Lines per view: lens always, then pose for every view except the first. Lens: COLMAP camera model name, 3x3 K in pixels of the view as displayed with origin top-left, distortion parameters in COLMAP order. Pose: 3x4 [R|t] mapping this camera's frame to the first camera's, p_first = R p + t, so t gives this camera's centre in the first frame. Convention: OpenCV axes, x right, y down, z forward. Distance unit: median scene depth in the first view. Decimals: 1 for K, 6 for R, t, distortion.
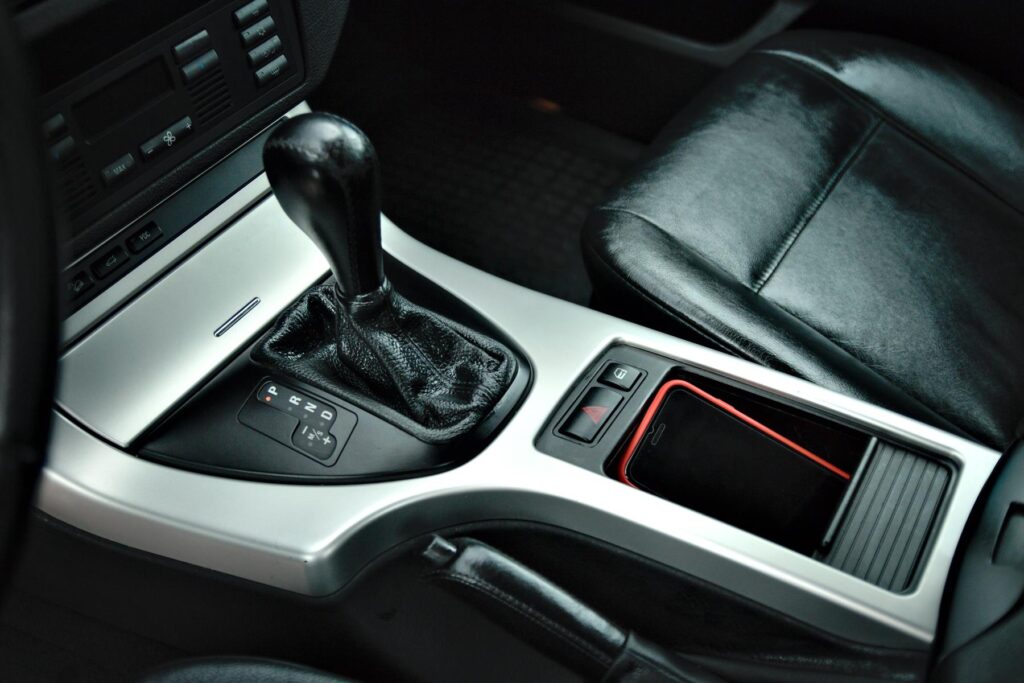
lens RADIAL K [[1129.3, 0, 512.0], [0, 1129.3, 341.5], [0, 0, 1]] dist [-0.074350, 0.003350]
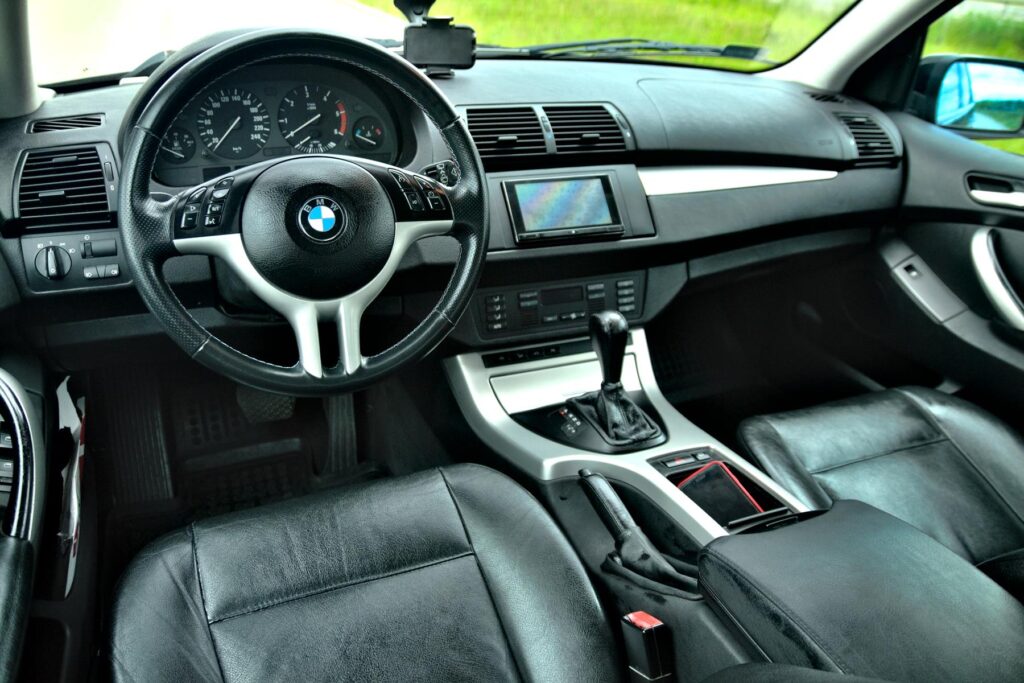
lens RADIAL K [[749.2, 0, 512.0], [0, 749.2, 341.5], [0, 0, 1]] dist [0.000325, 0.000328]
pose [[0.802416, 0.248925, -0.542369, 0.535969], [-0.412779, 0.887877, -0.203193, 0.281864], [0.430978, 0.386924, 0.815198, -0.461549]]
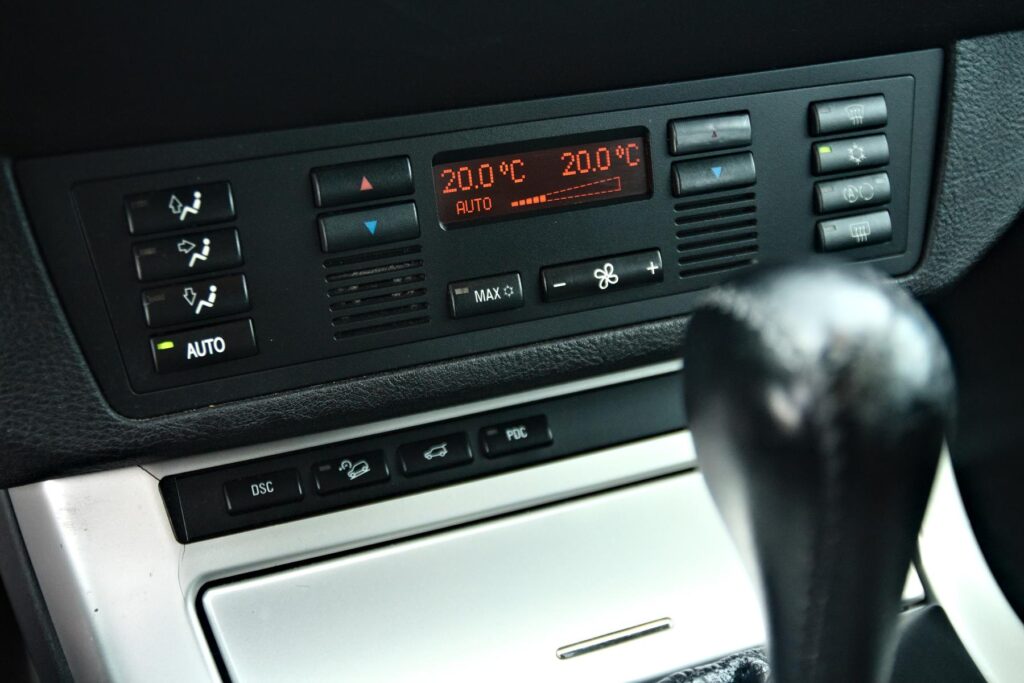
lens RADIAL K [[1129.3, 0, 512.0], [0, 1129.3, 341.5], [0, 0, 1]] dist [-0.074350, 0.003350]
pose [[0.779255, 0.273755, -0.563755, -0.027313], [-0.400159, 0.909650, -0.111403, -0.073634], [0.482323, 0.312403, 0.818394, 0.536229]]
